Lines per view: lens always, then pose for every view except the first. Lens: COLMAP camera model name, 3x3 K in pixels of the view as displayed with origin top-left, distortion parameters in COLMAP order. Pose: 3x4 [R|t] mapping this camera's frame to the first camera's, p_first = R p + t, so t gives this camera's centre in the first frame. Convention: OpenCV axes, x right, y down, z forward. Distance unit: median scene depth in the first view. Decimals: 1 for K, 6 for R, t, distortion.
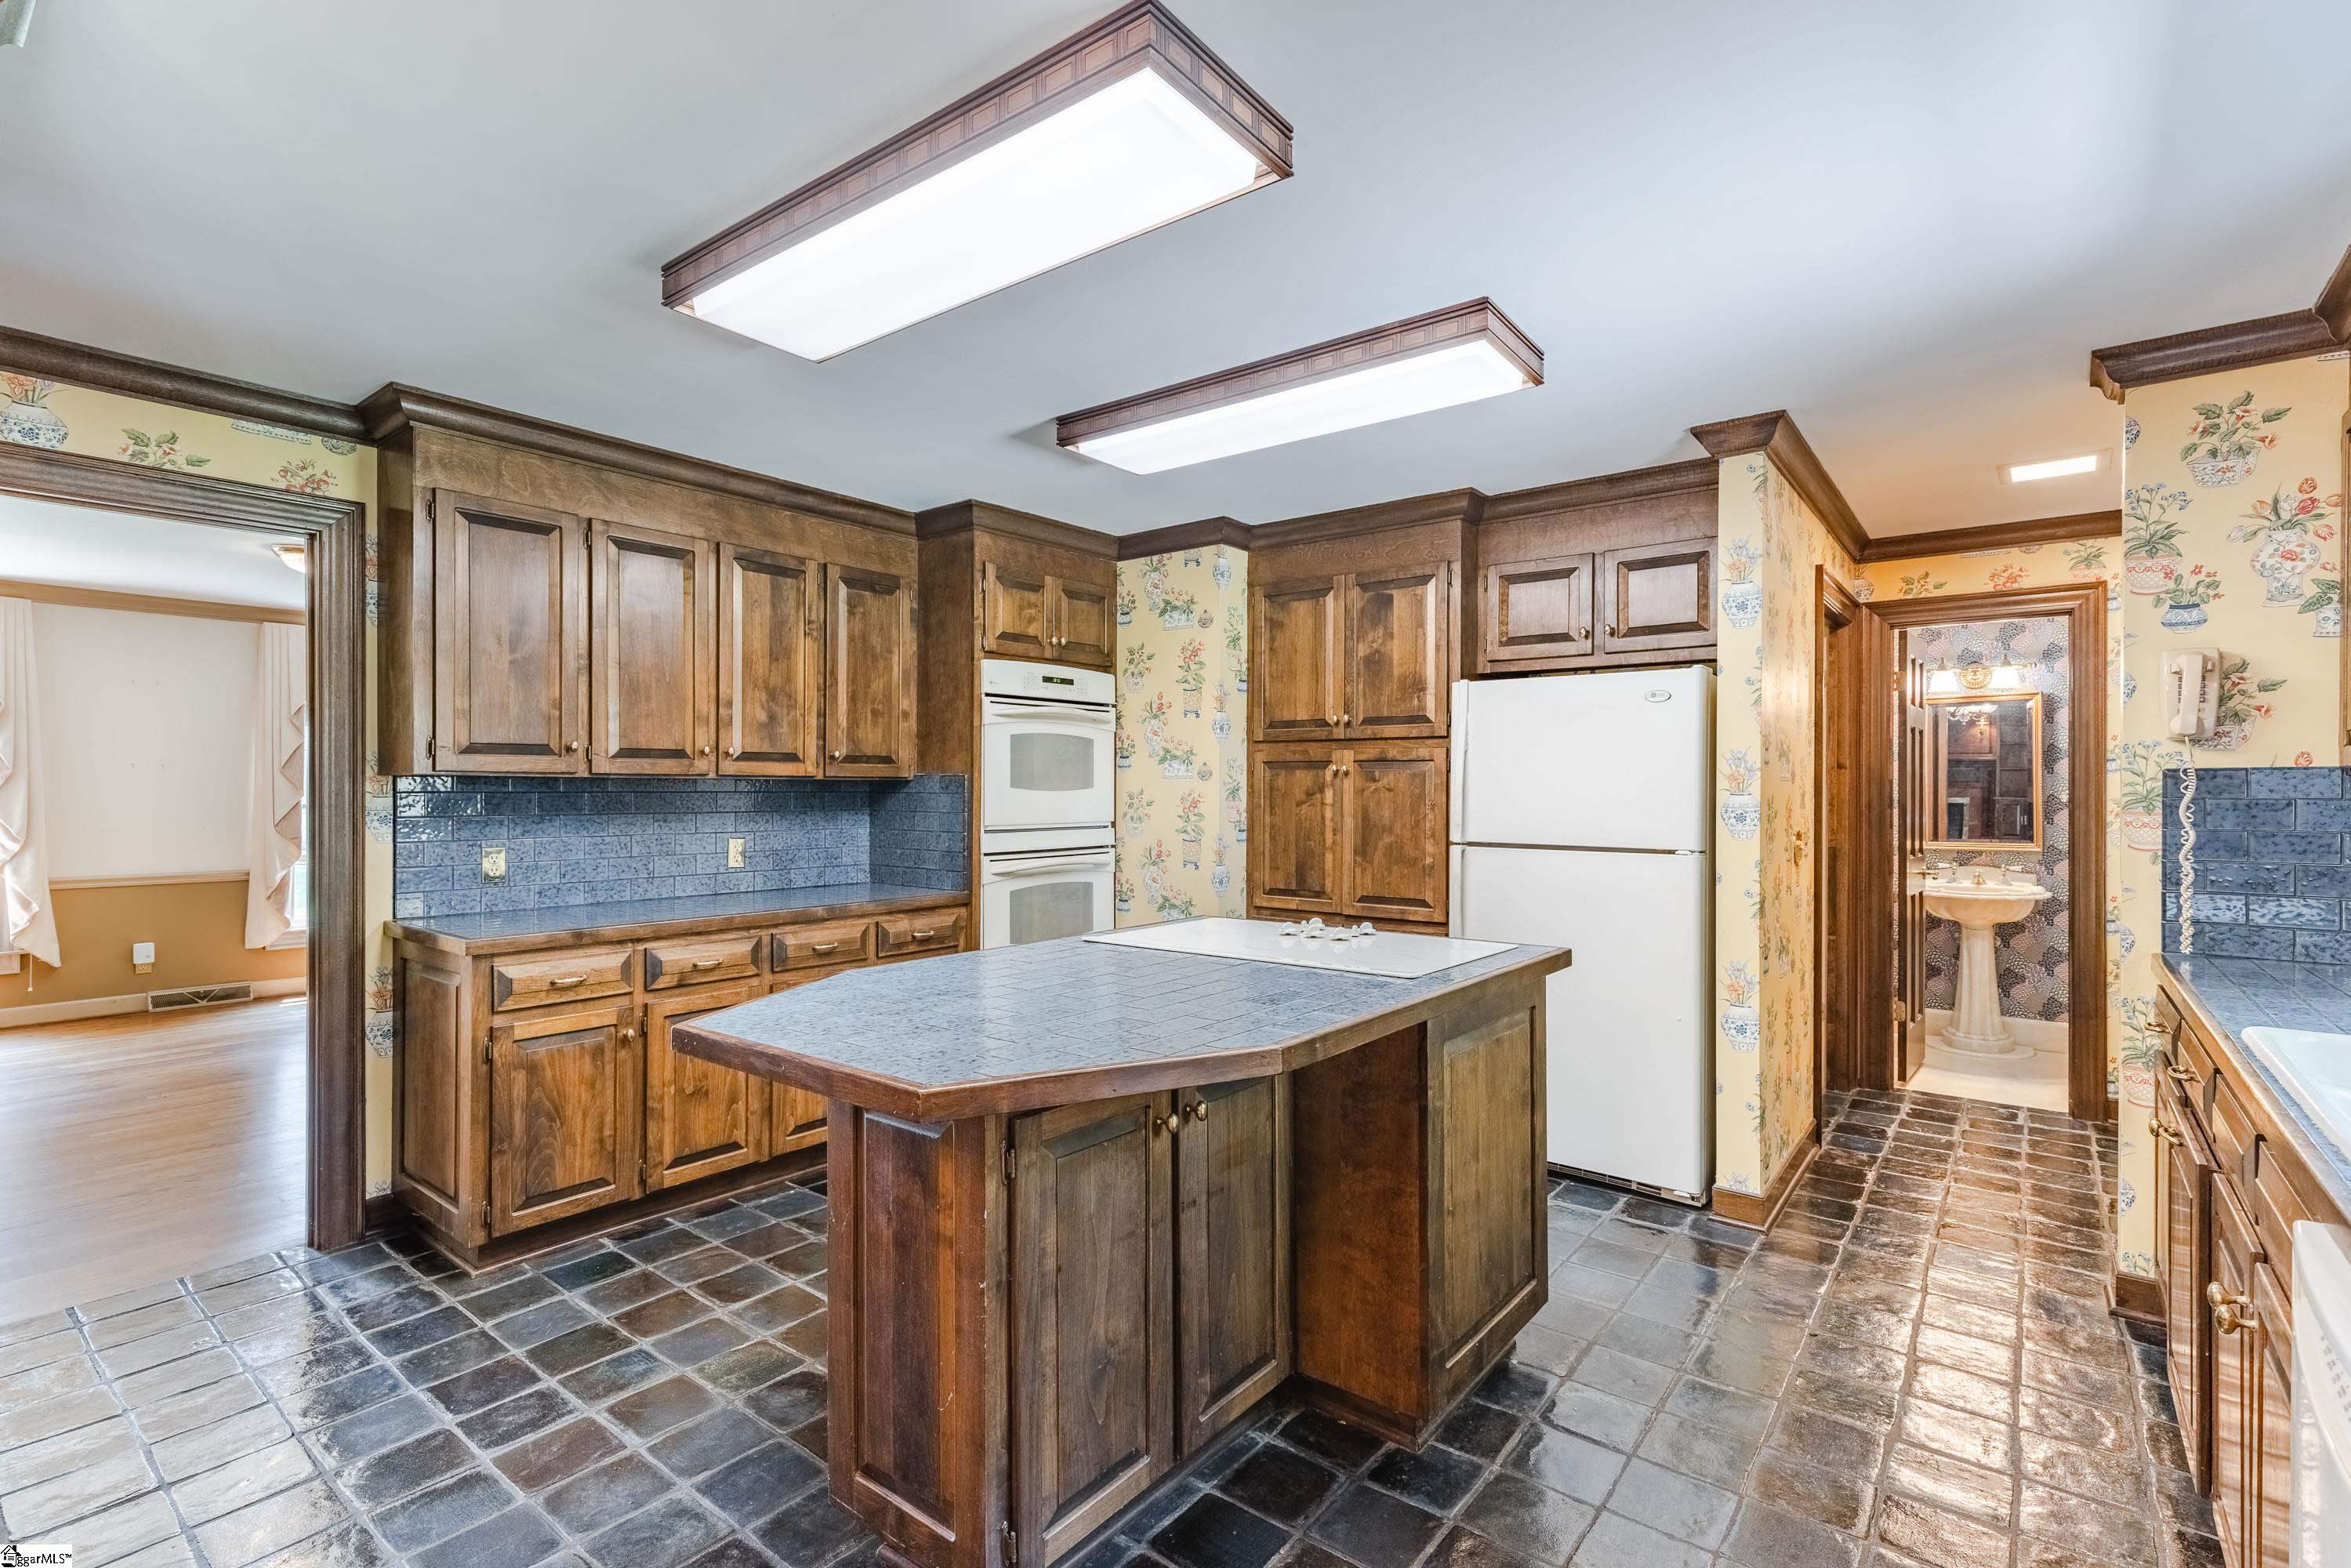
lens RADIAL K [[1071.5, 0, 1175.5], [0, 1071.5, 784.0], [0, 0, 1]] dist [0.003693, 0.000243]
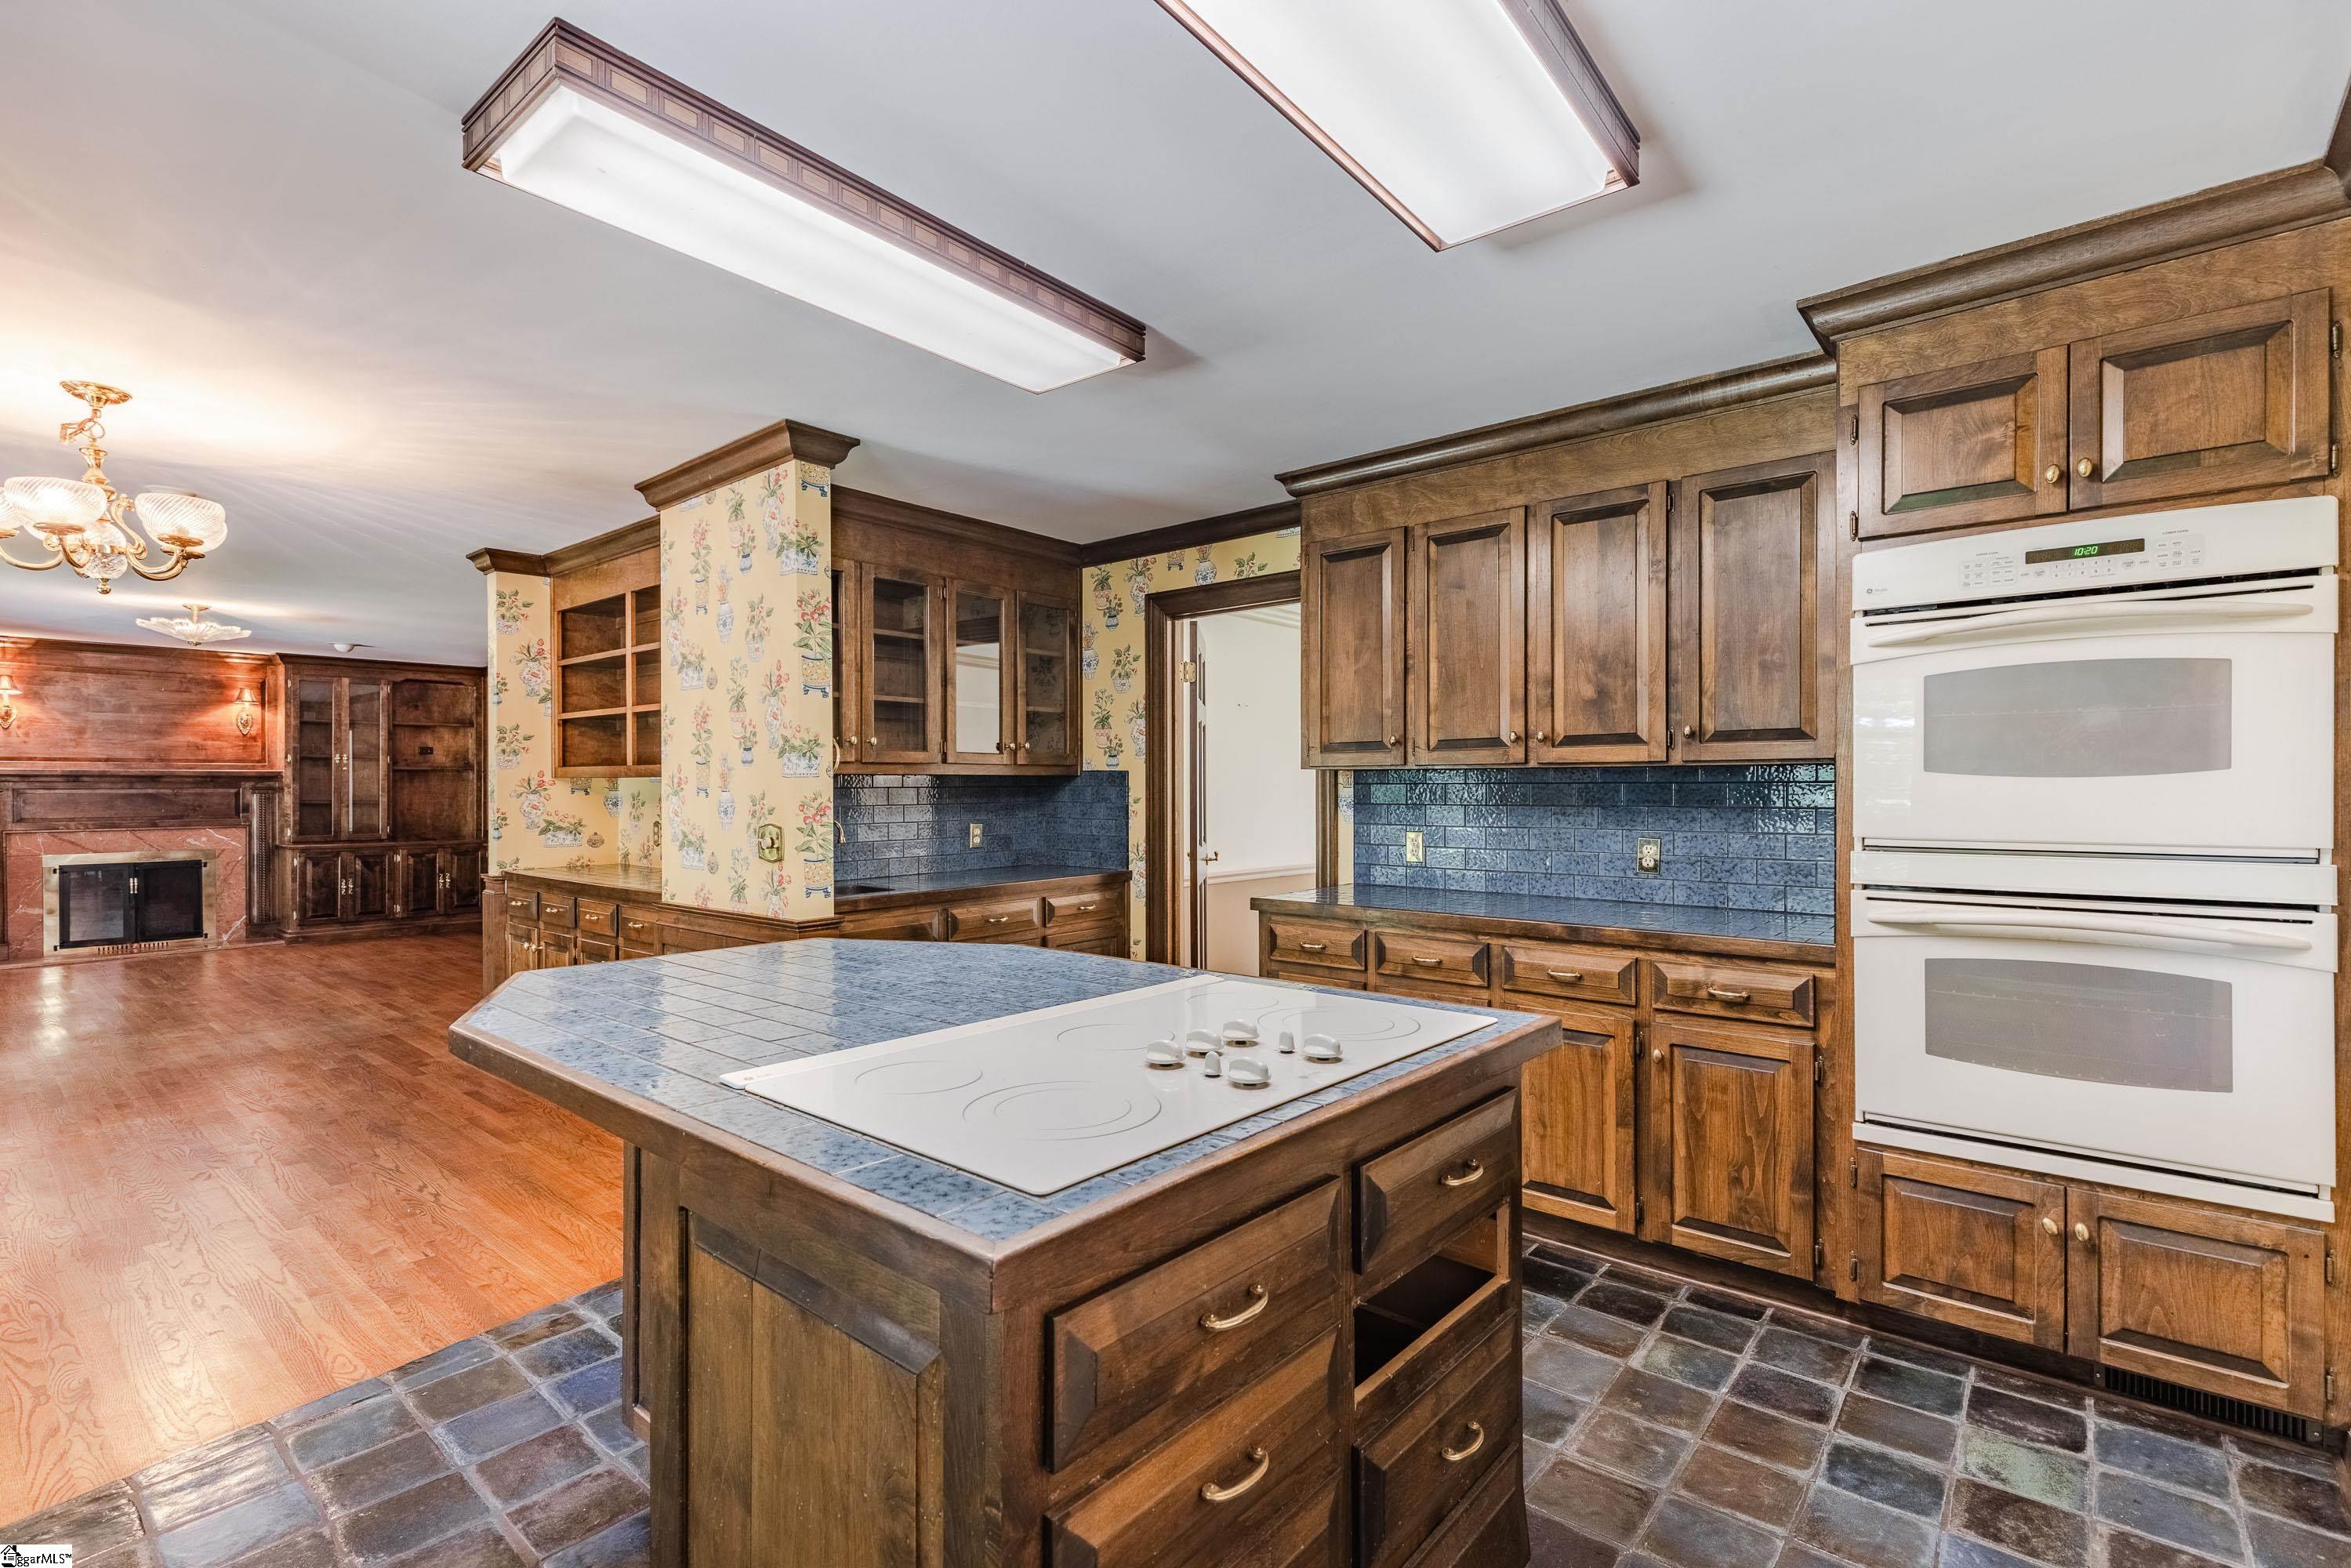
lens RADIAL K [[1071.5, 0, 1175.5], [0, 1071.5, 784.0], [0, 0, 1]] dist [0.003693, 0.000243]
pose [[-0.032005, -0.004890, -0.999476, 0.447386], [0.009542, 0.999941, -0.005198, 0.009791], [0.999442, -0.009704, -0.031957, 0.678316]]
